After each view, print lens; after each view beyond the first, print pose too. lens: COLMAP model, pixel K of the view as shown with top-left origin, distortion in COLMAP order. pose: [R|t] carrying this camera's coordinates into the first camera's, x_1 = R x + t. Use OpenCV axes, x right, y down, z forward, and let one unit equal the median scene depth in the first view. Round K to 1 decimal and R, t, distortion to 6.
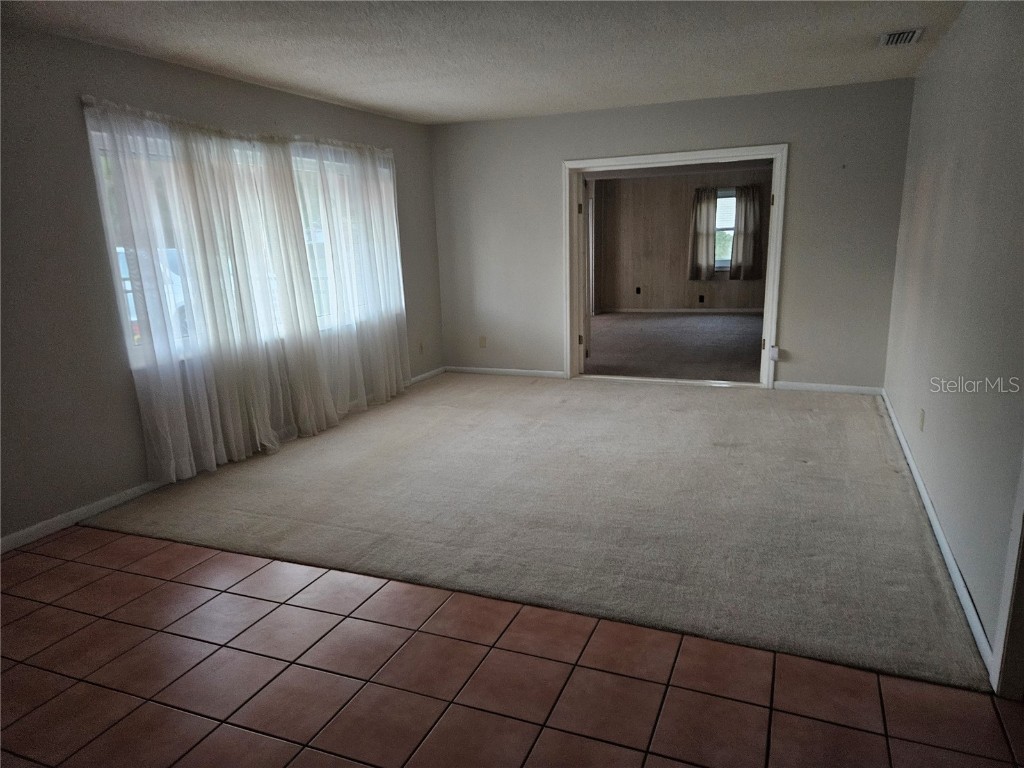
lens RADIAL K [[695.3, 0, 512.0], [0, 695.3, 384.0], [0, 0, 1]] dist [0.003917, -0.000856]
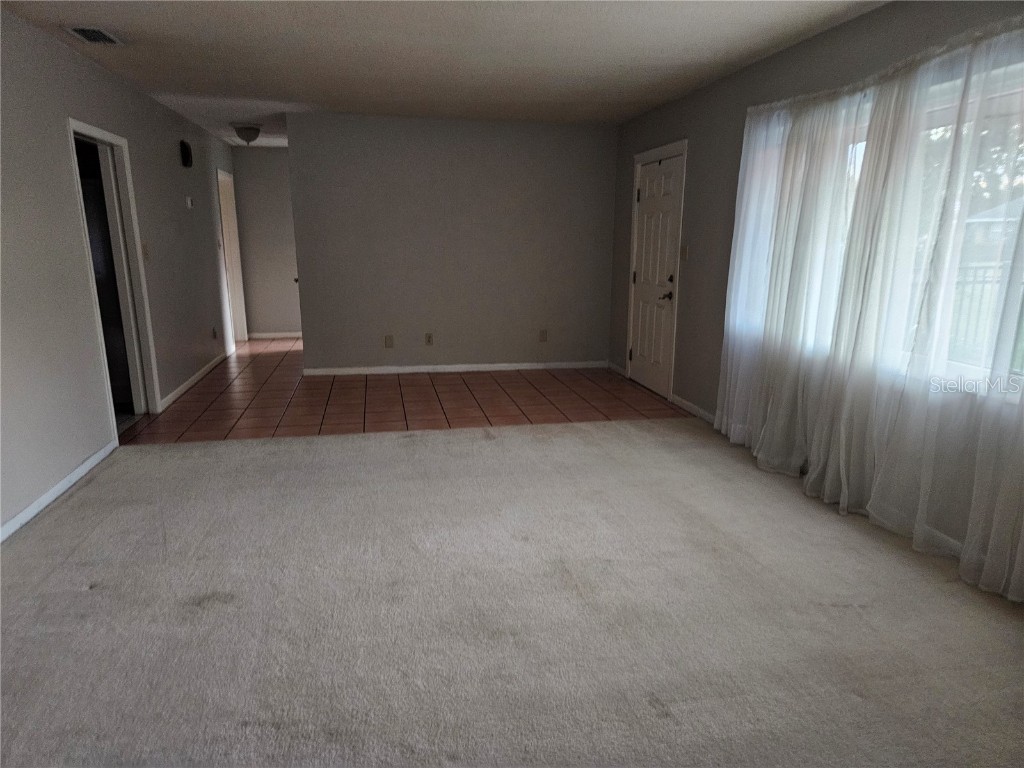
lens RADIAL K [[695.3, 0, 512.0], [0, 695.3, 384.0], [0, 0, 1]] dist [0.003917, -0.000856]
pose [[-0.830880, 0.143391, -0.537660, 0.392691], [-0.097804, 0.913554, 0.394782, -0.329115], [0.547790, 0.380602, -0.745029, 1.513518]]
